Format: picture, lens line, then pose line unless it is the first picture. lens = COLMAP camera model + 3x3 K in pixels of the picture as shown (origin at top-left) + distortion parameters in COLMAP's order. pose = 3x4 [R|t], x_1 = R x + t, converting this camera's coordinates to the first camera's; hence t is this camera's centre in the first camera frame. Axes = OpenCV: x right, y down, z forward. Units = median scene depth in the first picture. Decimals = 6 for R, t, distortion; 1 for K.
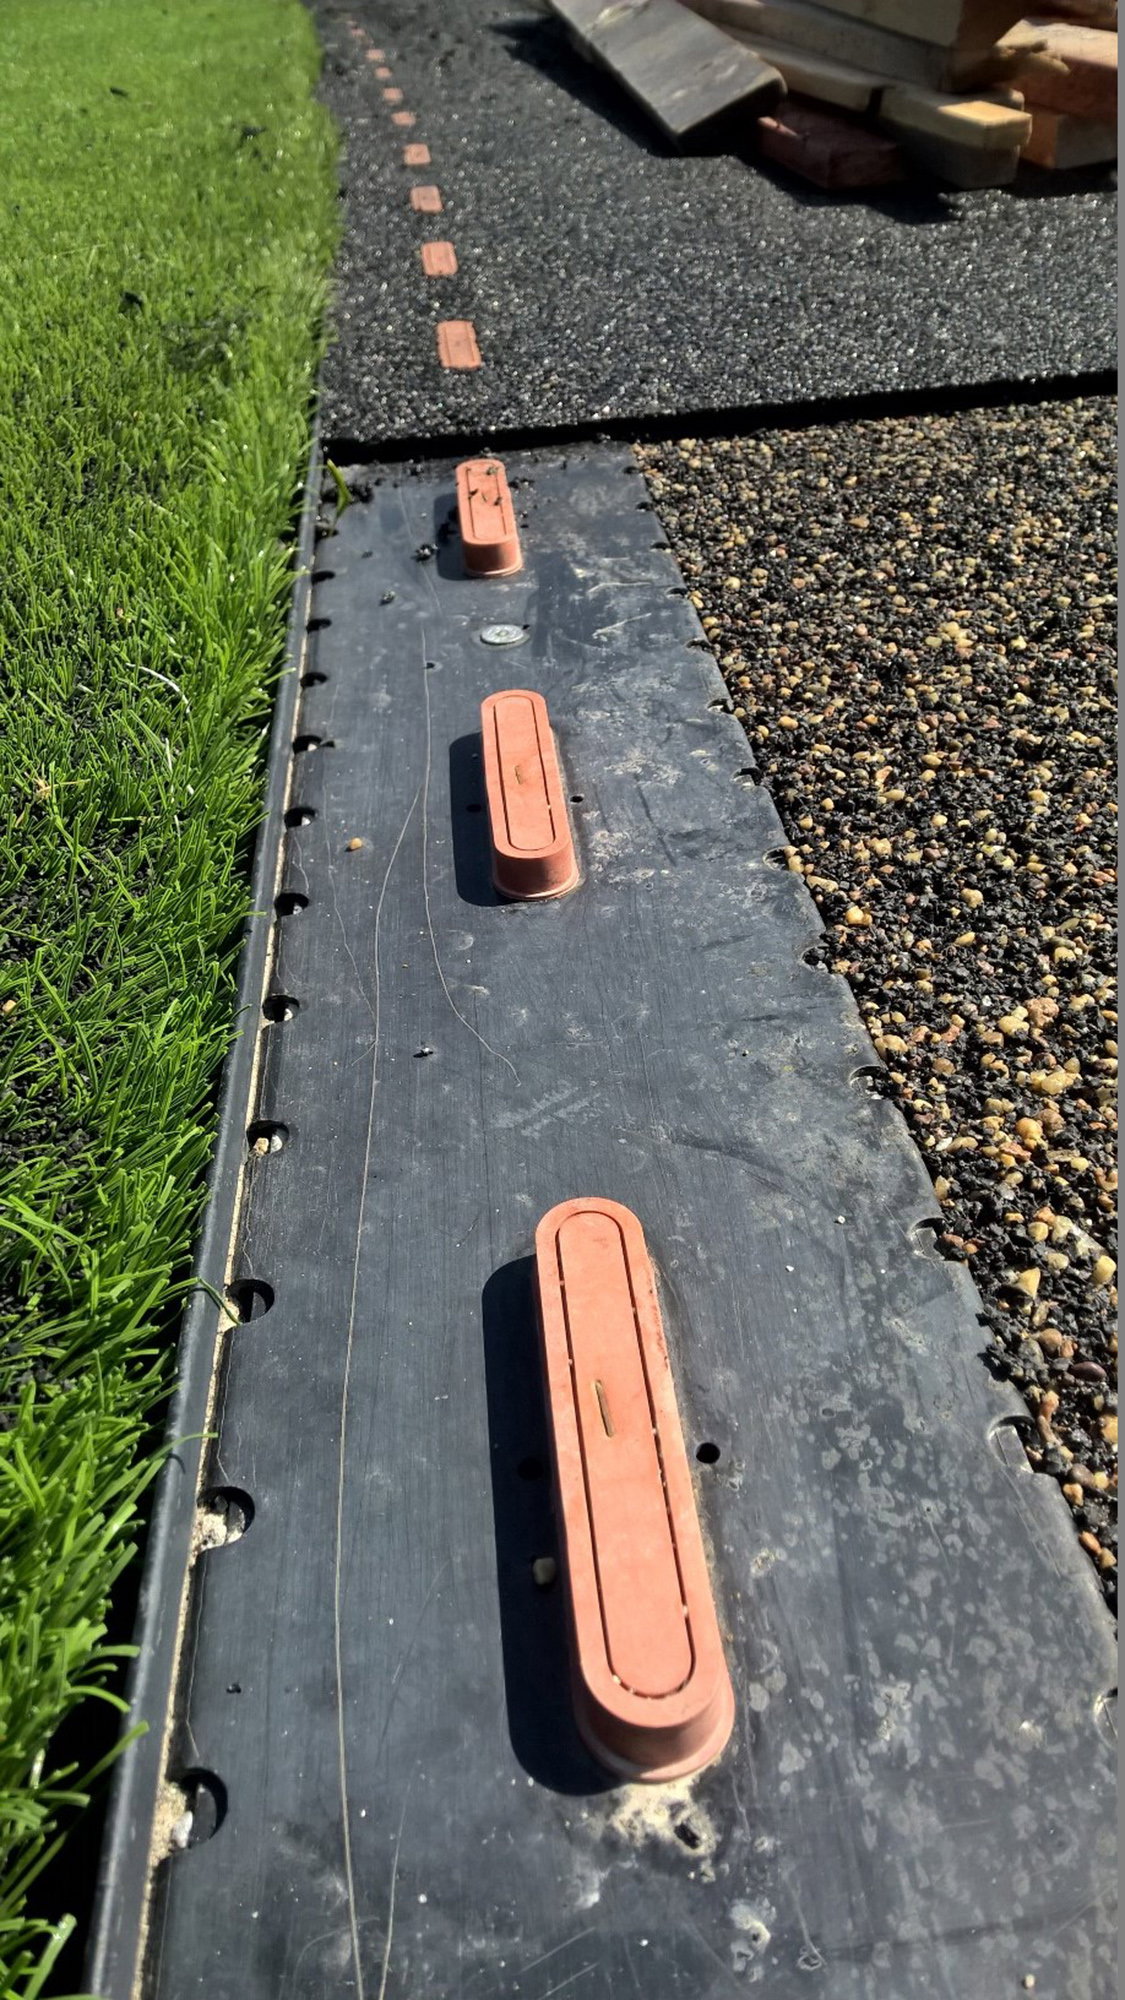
lens RADIAL K [[1541.9, 0, 561.0], [0, 1541.9, 1002.6], [0, 0, 1]] dist [0.085874, -0.034819]
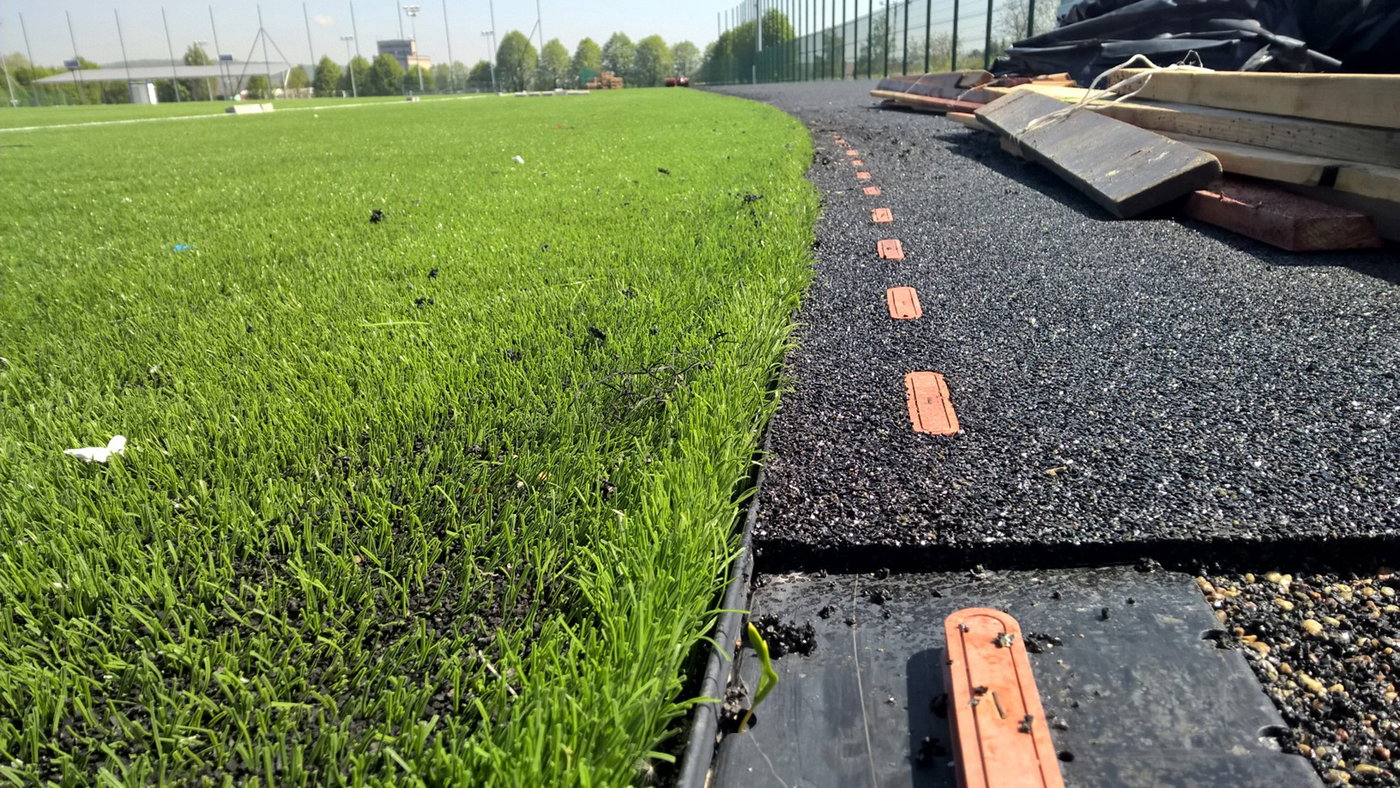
lens RADIAL K [[1079.3, 0, 697.4], [0, 1079.3, 397.9], [0, 0, 1]] dist [0.085874, -0.034819]
pose [[0.972587, 0.057775, -0.225248, -0.051416], [-0.126827, 0.943686, -0.305568, -0.202389], [0.194909, 0.325759, 0.925144, 0.376925]]
